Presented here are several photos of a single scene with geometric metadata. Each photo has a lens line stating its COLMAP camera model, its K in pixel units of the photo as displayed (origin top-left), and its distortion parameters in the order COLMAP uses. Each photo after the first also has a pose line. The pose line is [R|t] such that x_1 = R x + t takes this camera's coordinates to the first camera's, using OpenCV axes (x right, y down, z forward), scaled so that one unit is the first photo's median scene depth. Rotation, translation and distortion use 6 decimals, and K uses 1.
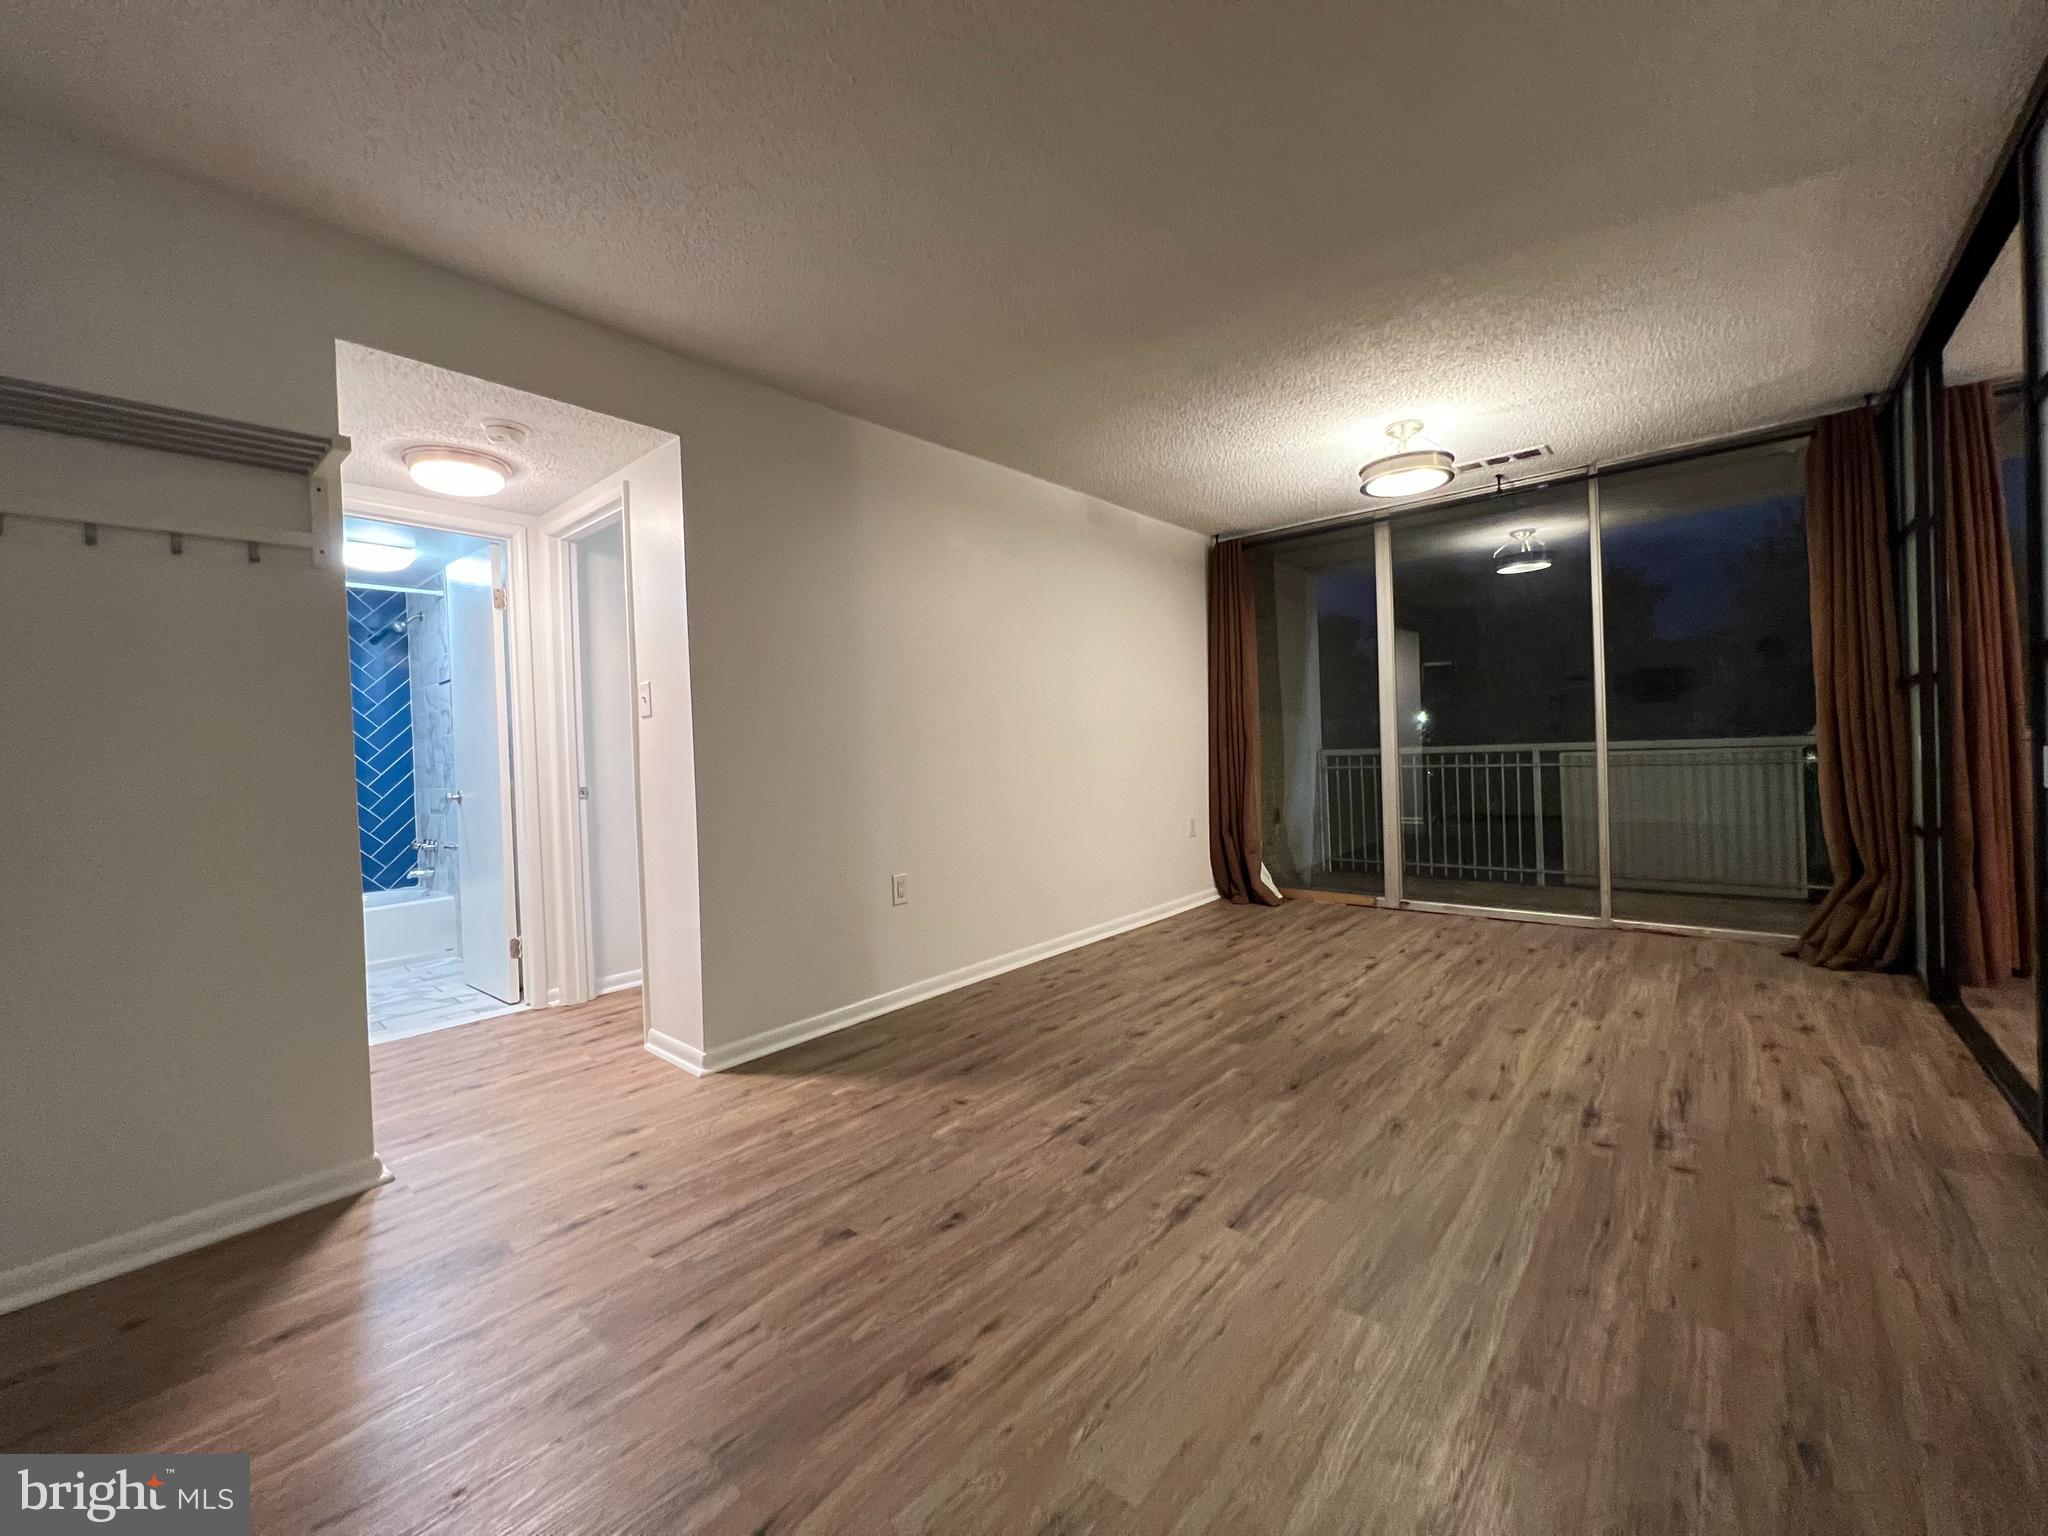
lens RADIAL K [[816.9, 0, 1016.5], [0, 816.9, 758.7], [0, 0, 1]] dist [-0.002102, 0.000370]
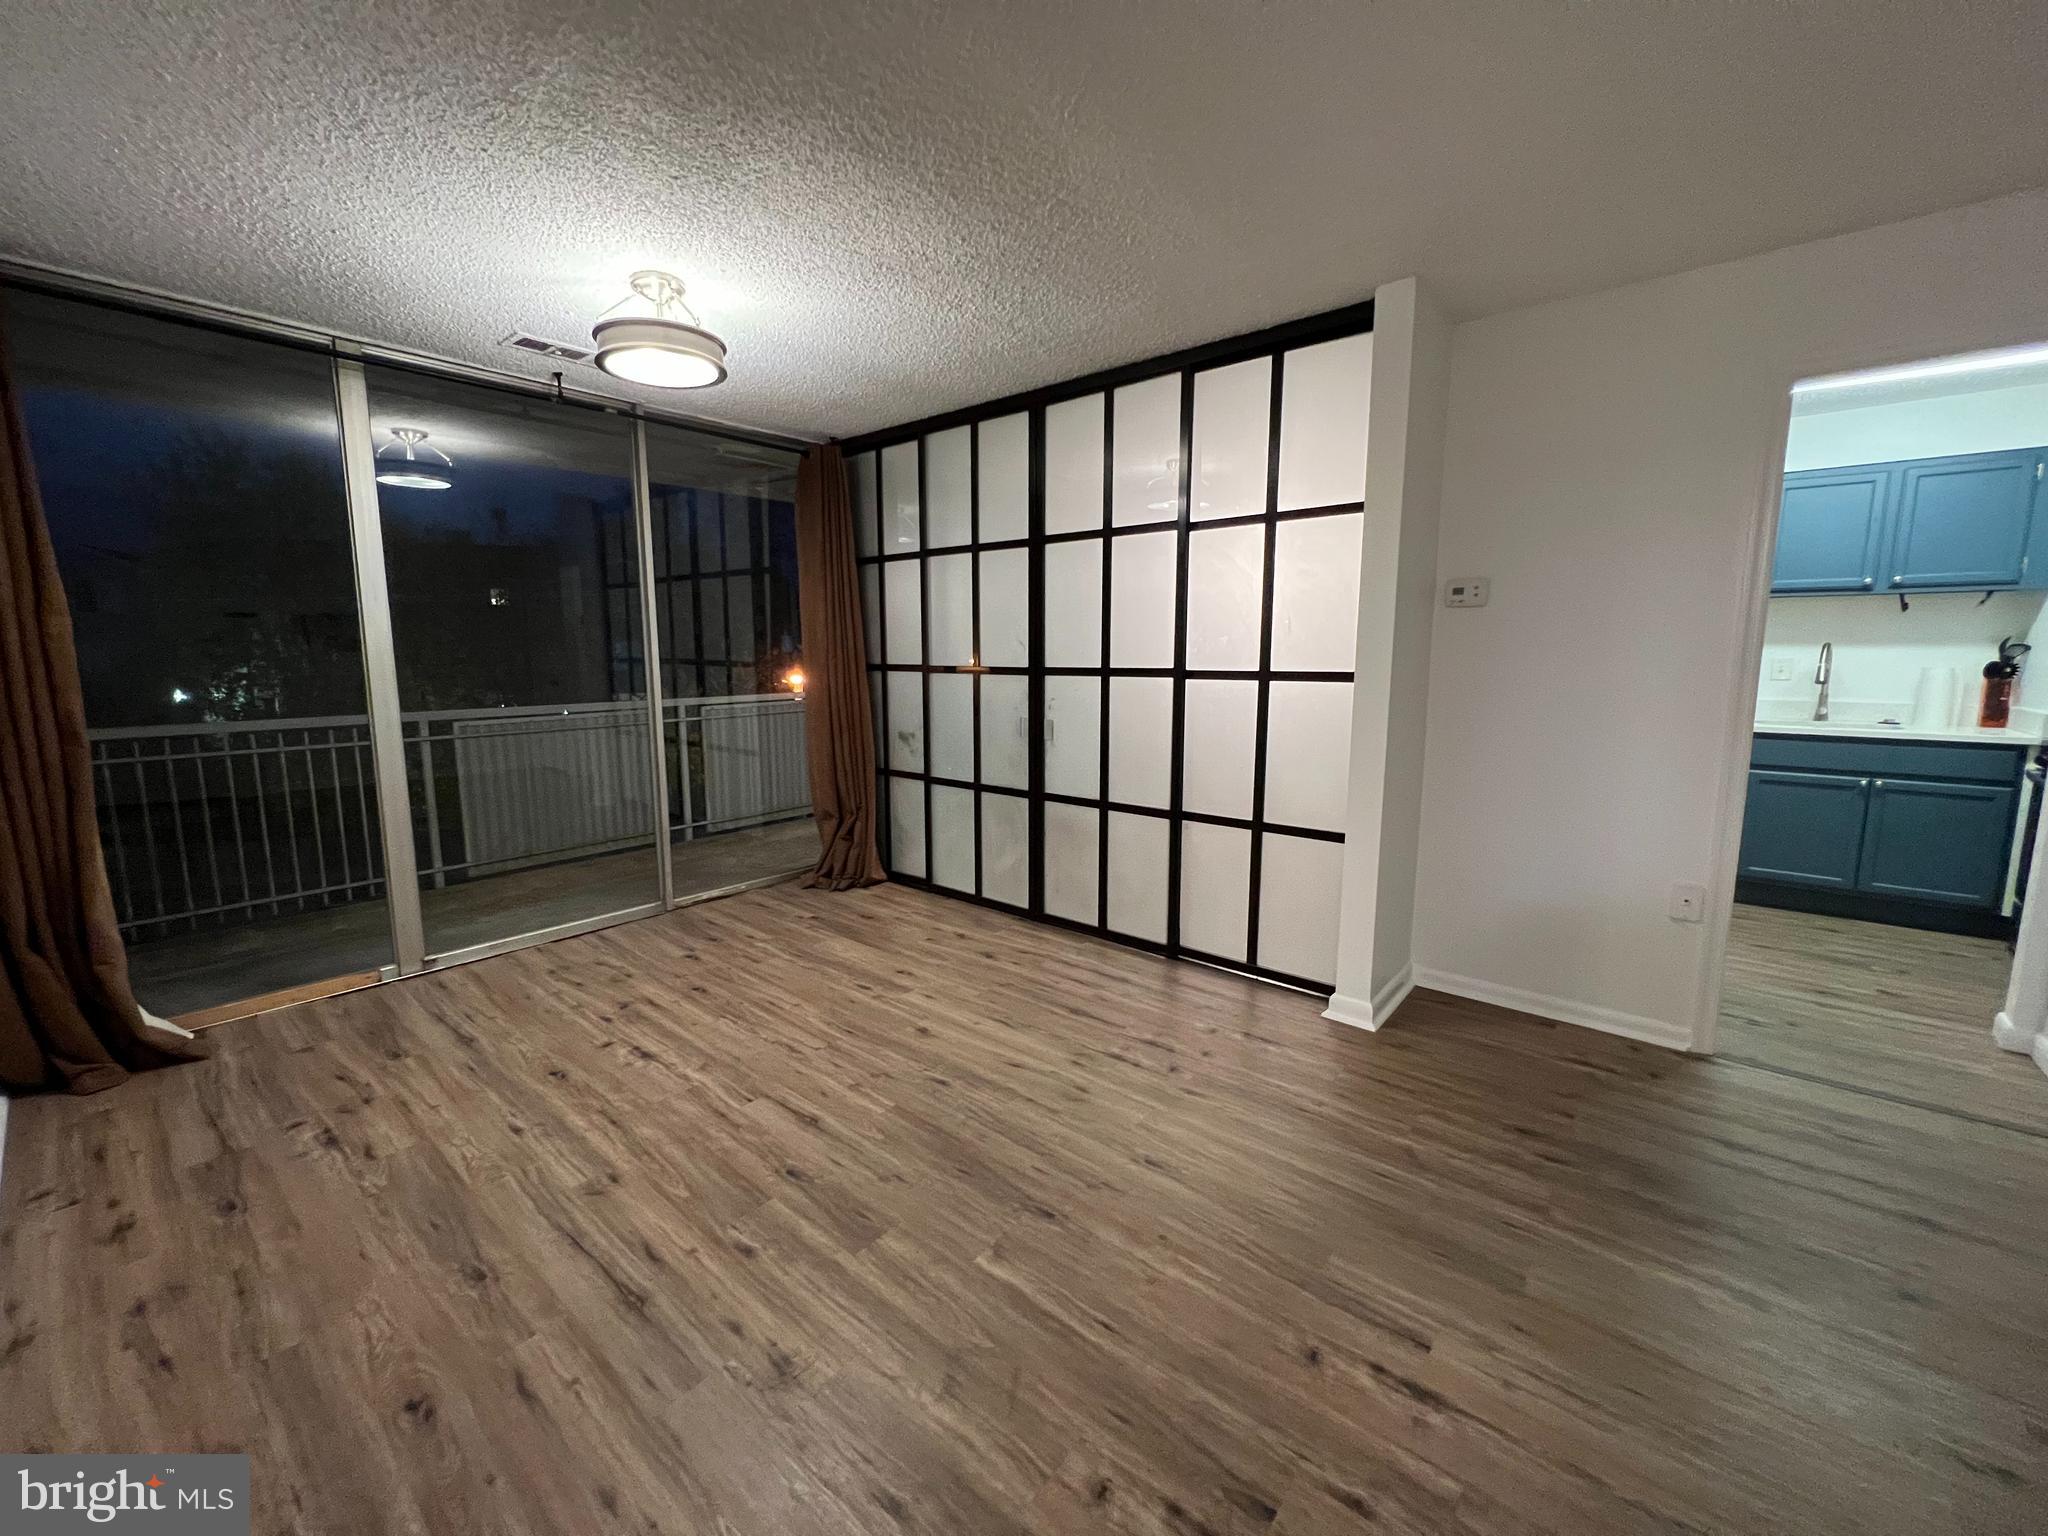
lens RADIAL K [[816.9, 0, 1017.9], [0, 816.9, 759.1], [0, 0, 1]] dist [-0.002102, 0.000370]
pose [[-0.015298, -0.097335, 0.995134, -0.326759], [0.016661, 0.995088, 0.097586, -0.083367], [-0.999744, 0.018073, -0.013601, 0.892055]]
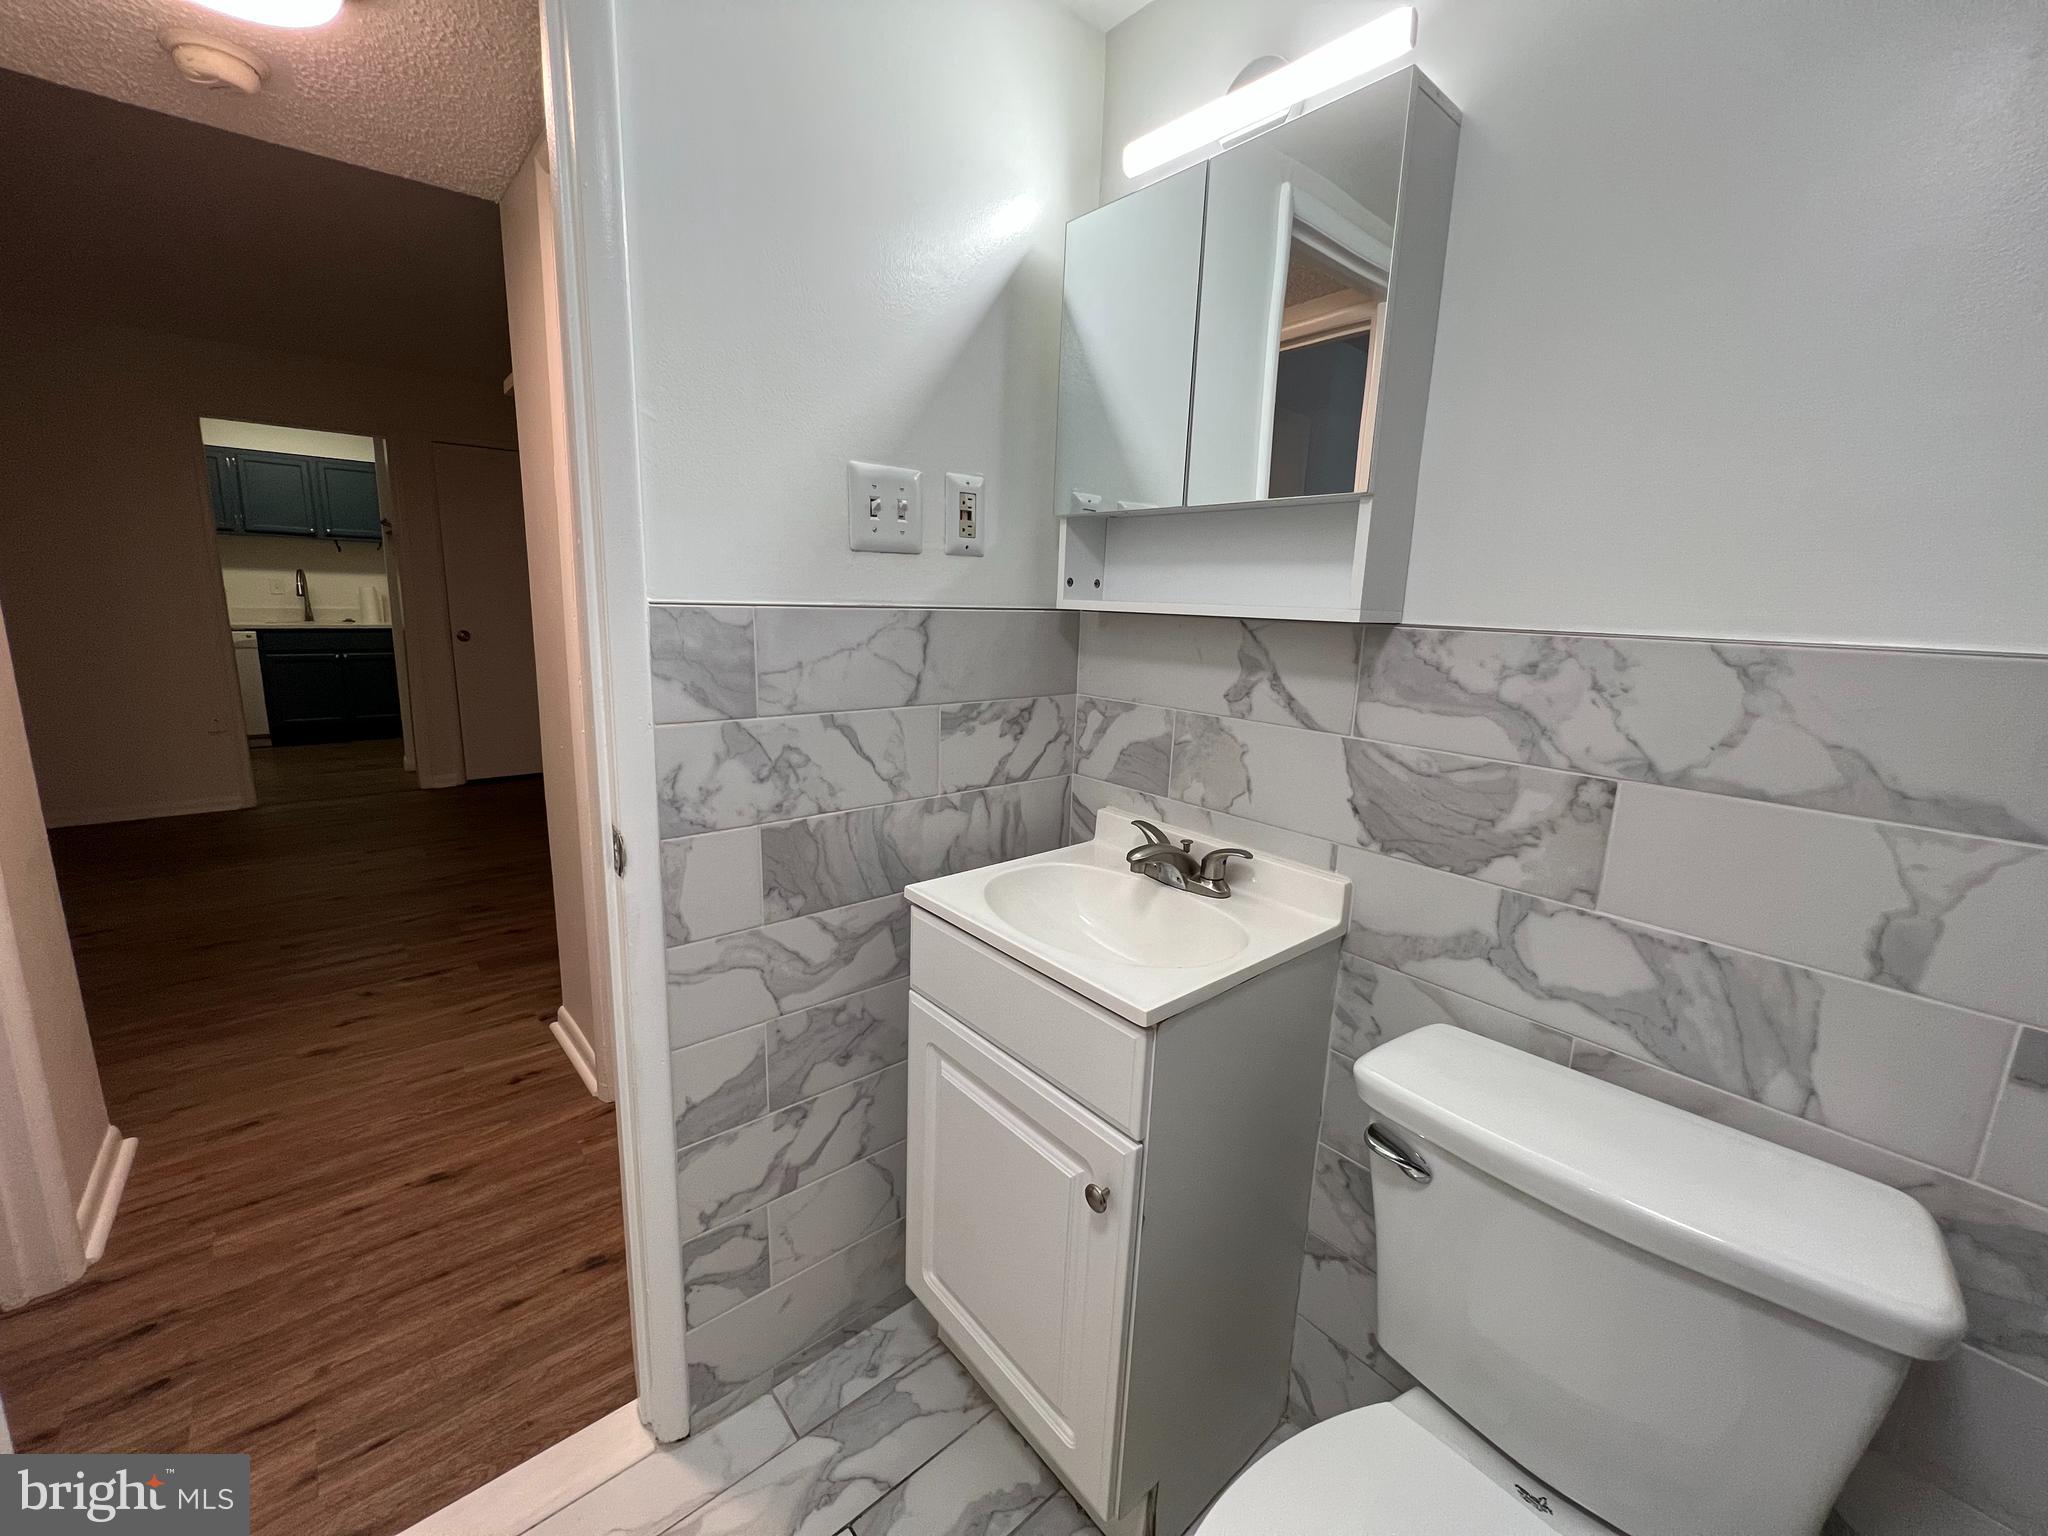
lens RADIAL K [[816.9, 0, 1015.1], [0, 816.9, 760.0], [0, 0, 1]] dist [-0.002102, 0.000370]
pose [[-0.990131, -0.020788, 0.138595, -1.135853], [0.007485, 0.979683, 0.200414, -0.045239], [-0.139945, 0.199474, -0.969859, 1.417011]]
